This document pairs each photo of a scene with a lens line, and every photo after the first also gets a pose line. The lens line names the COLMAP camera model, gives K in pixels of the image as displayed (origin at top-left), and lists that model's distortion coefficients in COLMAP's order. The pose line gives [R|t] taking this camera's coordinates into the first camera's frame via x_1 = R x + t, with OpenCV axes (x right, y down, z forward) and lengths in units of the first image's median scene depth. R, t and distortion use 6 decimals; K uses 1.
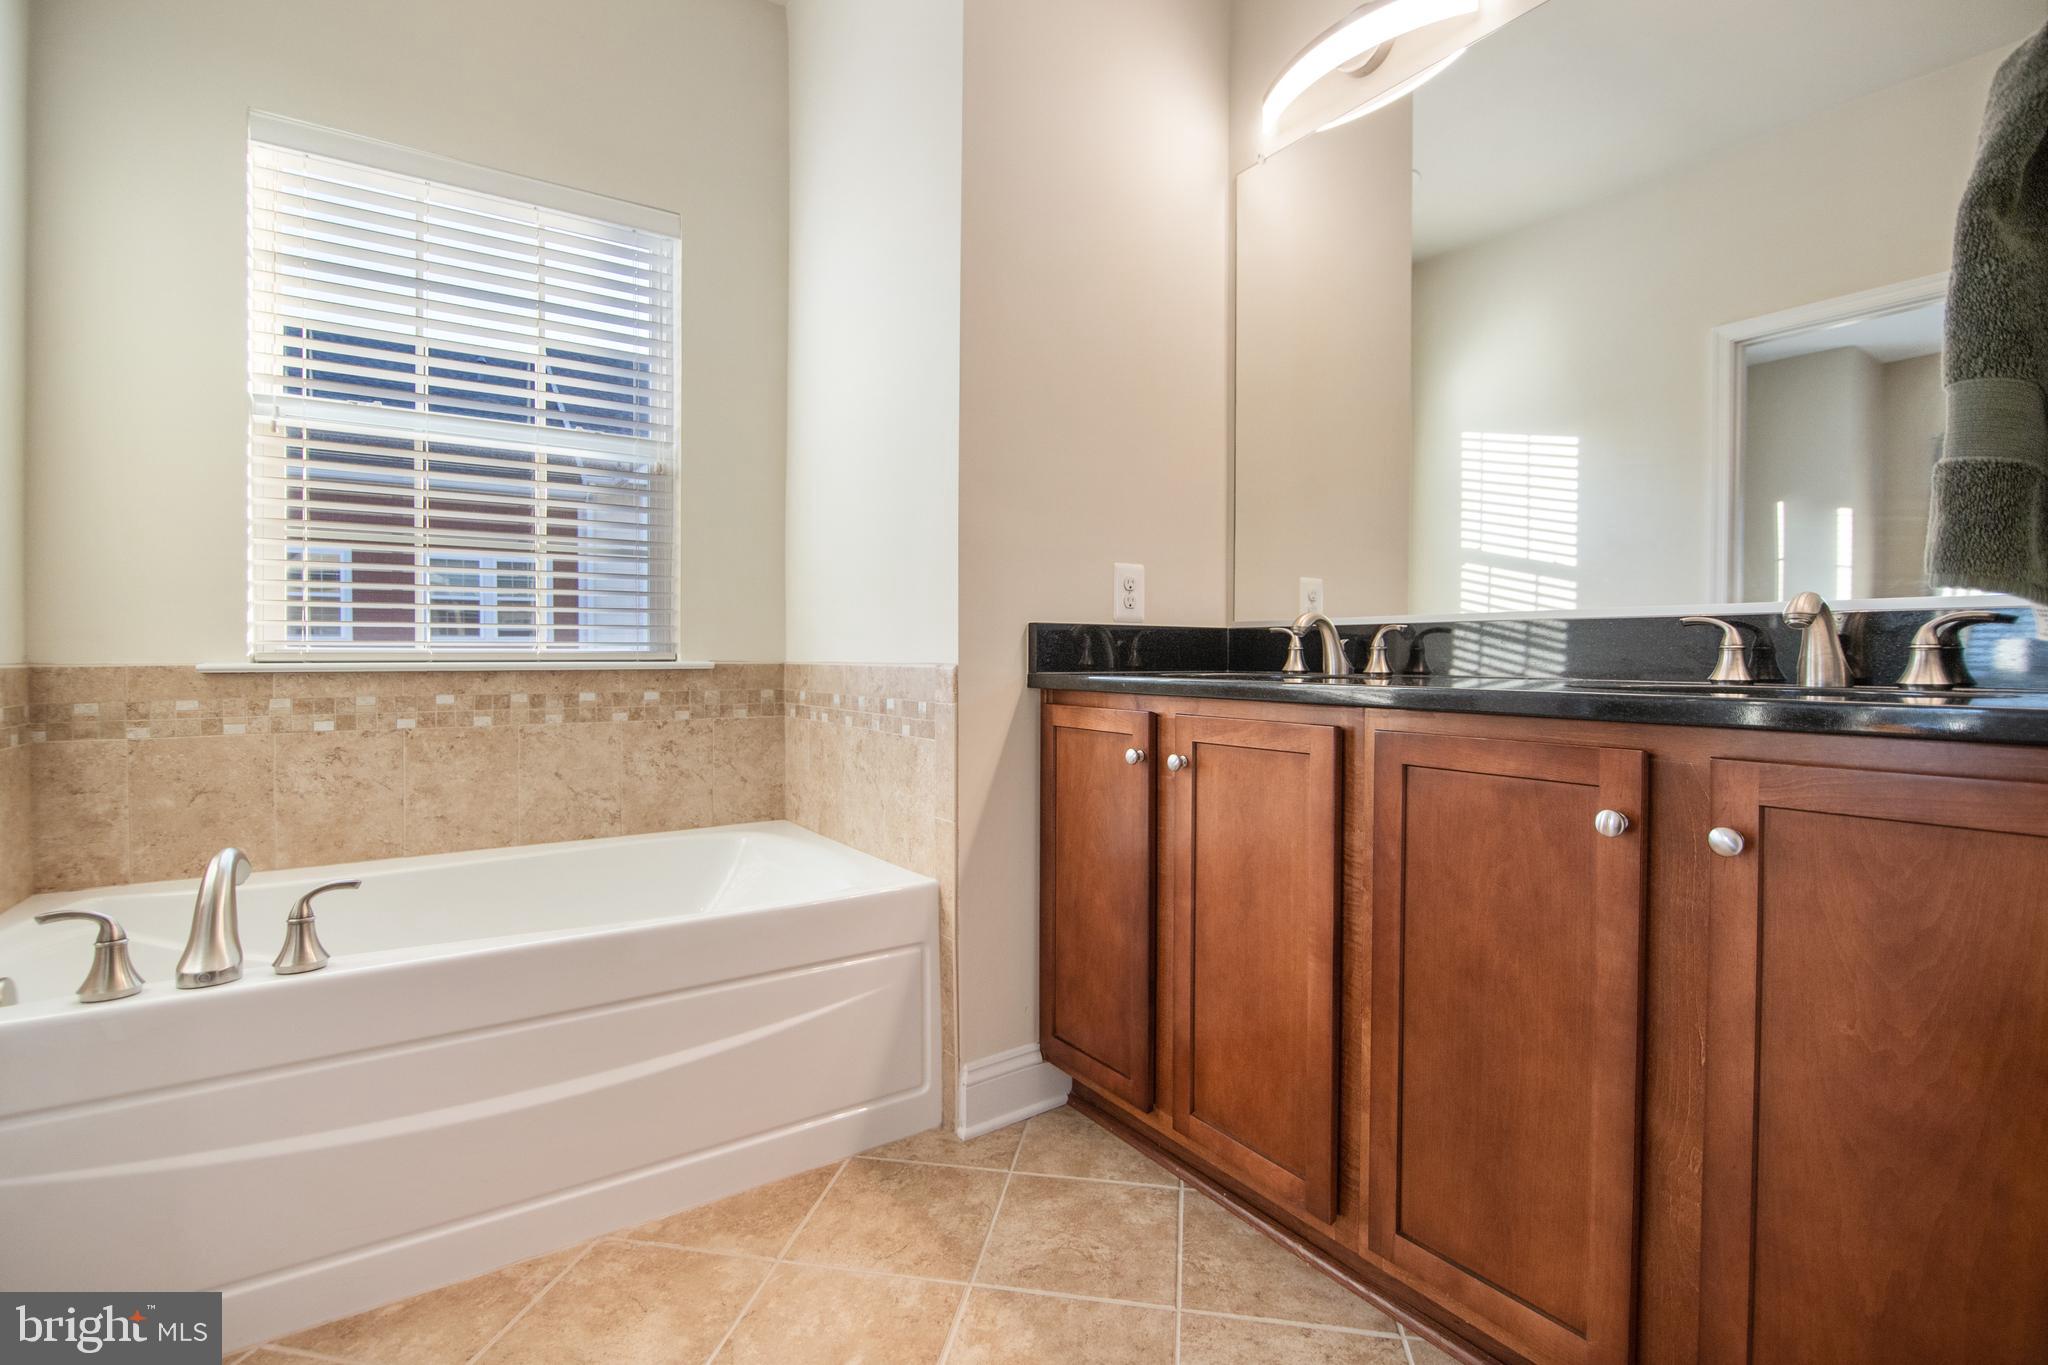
lens RADIAL K [[926.7, 0, 1026.7], [0, 926.7, 662.4], [0, 0, 1]] dist [-0.002022, -0.006398]
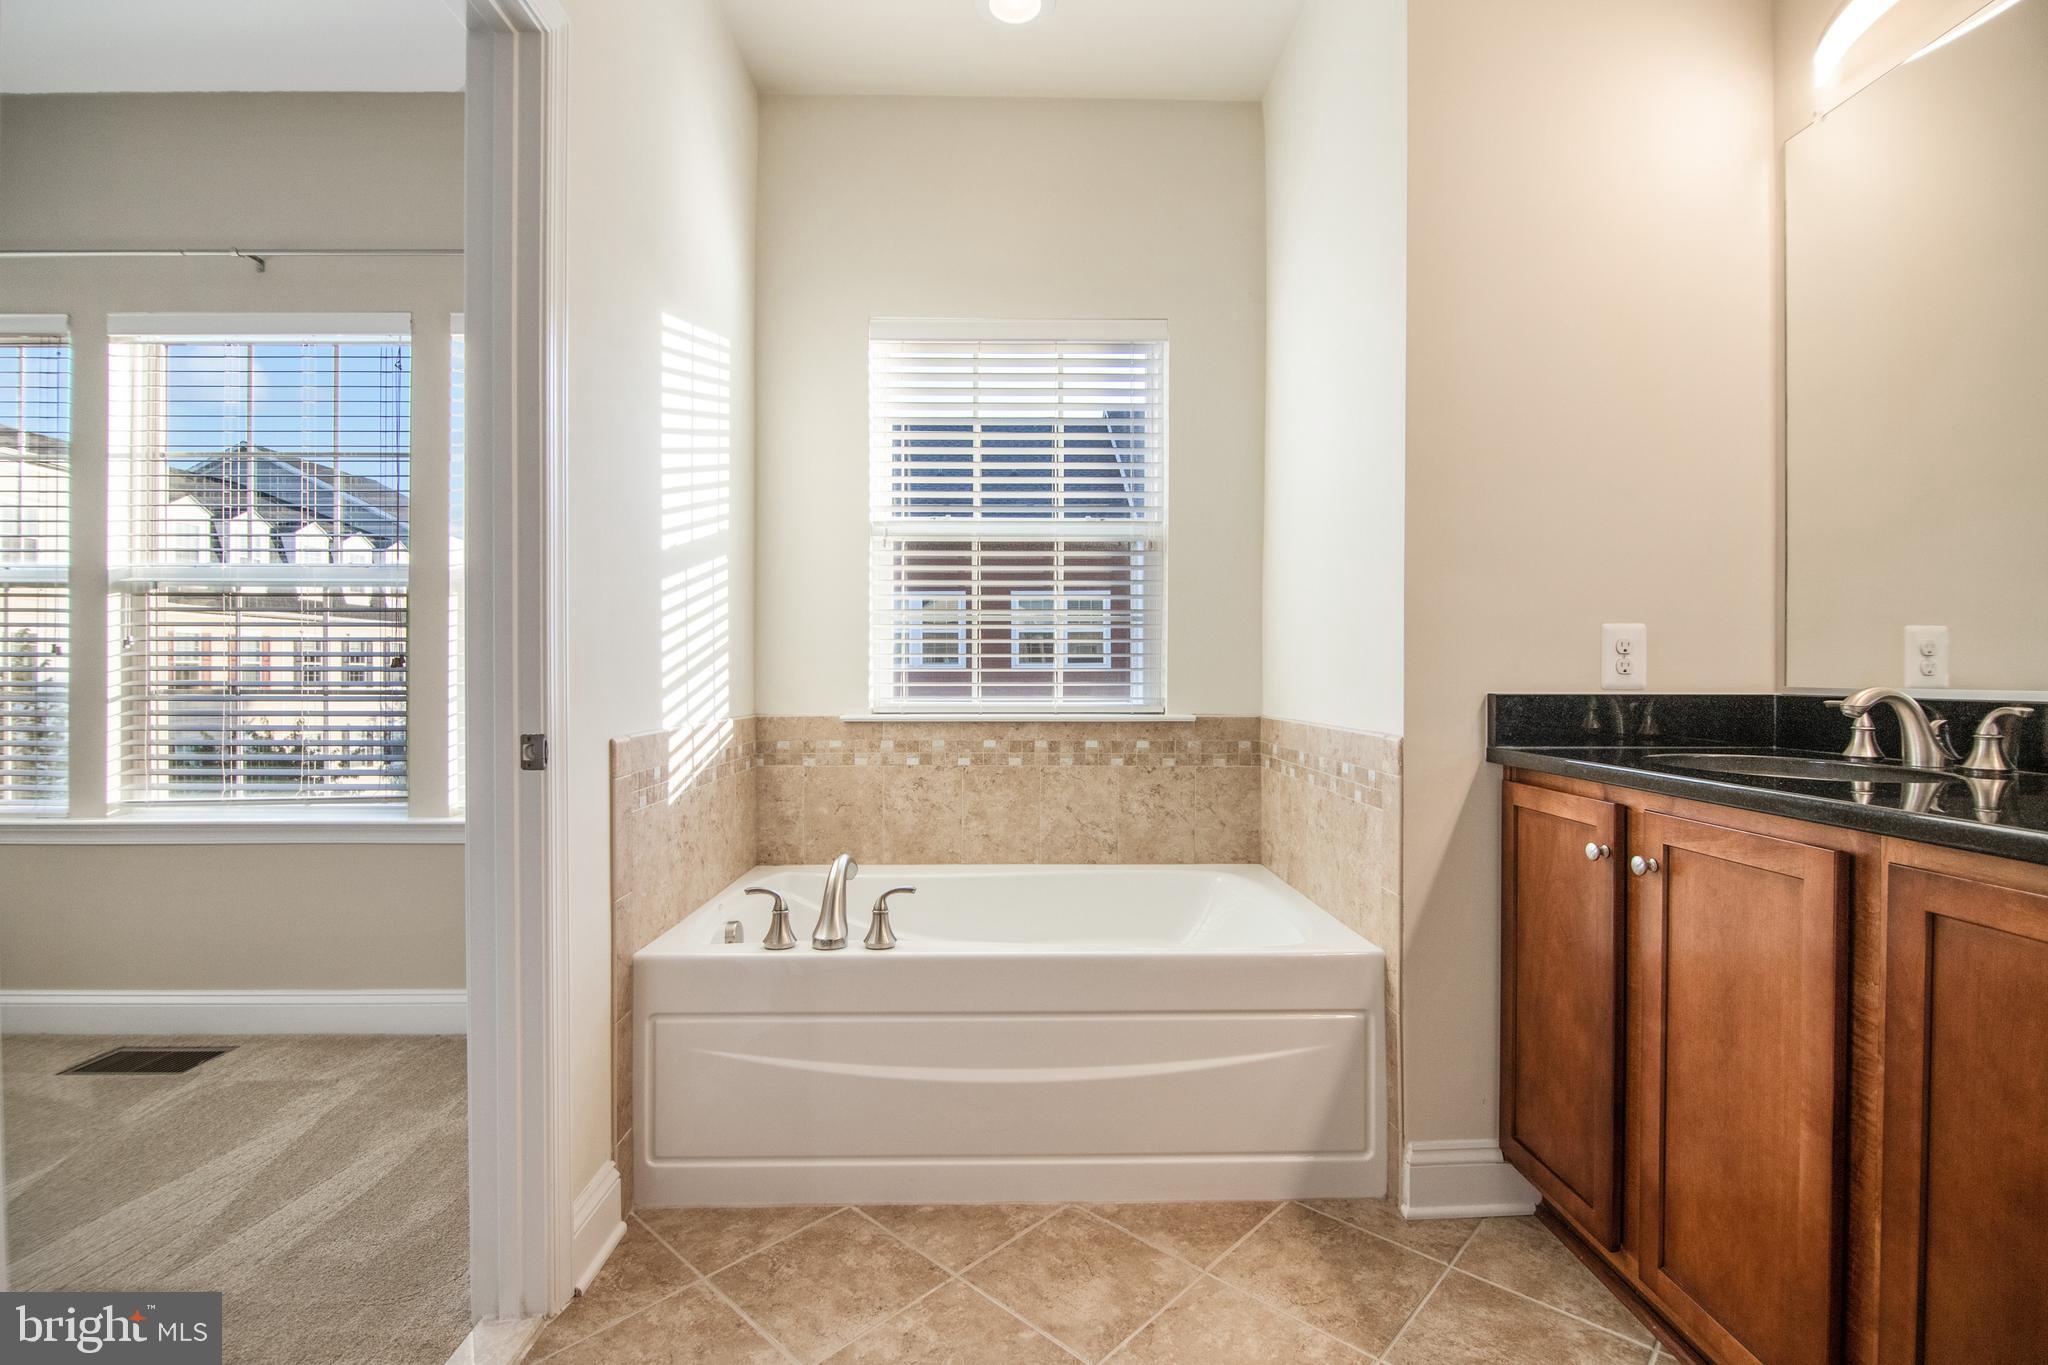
lens RADIAL K [[929.3, 0, 1029.7], [0, 929.3, 671.3], [0, 0, 1]] dist [-0.001043, -0.007011]
pose [[0.840488, 0.001458, -0.541828, 0.127295], [-0.006135, 0.999958, -0.006825, -0.058124], [0.541795, 0.009061, 0.840462, -0.054329]]
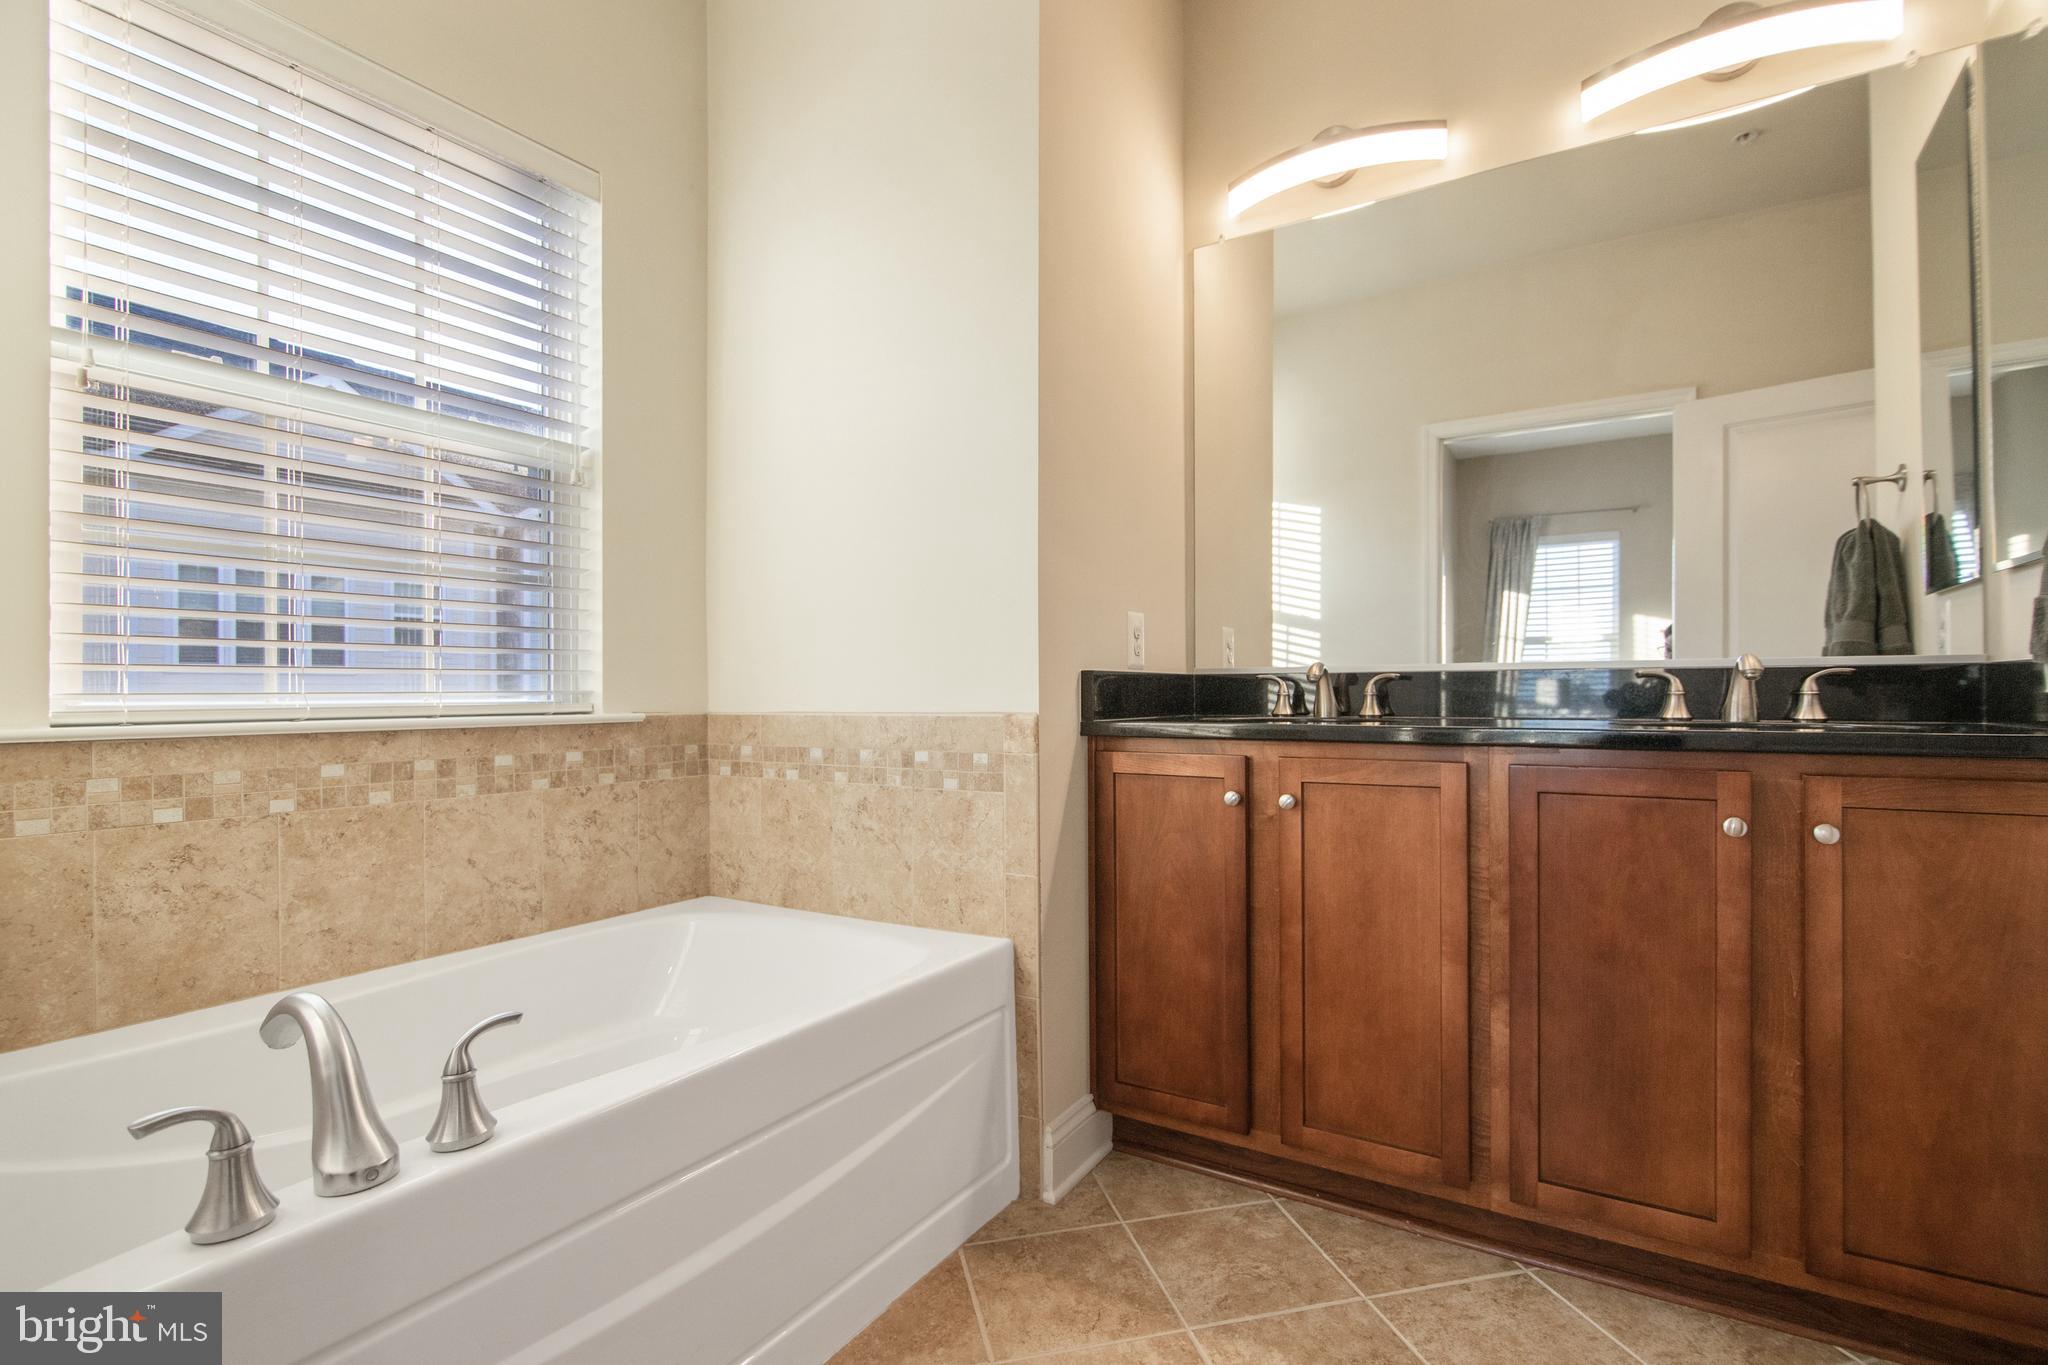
lens RADIAL K [[980.9, 0, 1021.1], [0, 980.9, 688.0], [0, 0, 1]] dist [-0.001739, -0.000971]
pose [[0.913495, -0.004715, 0.406823, -0.503980], [0.010539, 0.999872, -0.012077, -0.012298], [-0.406714, 0.015320, 0.913427, 0.066150]]
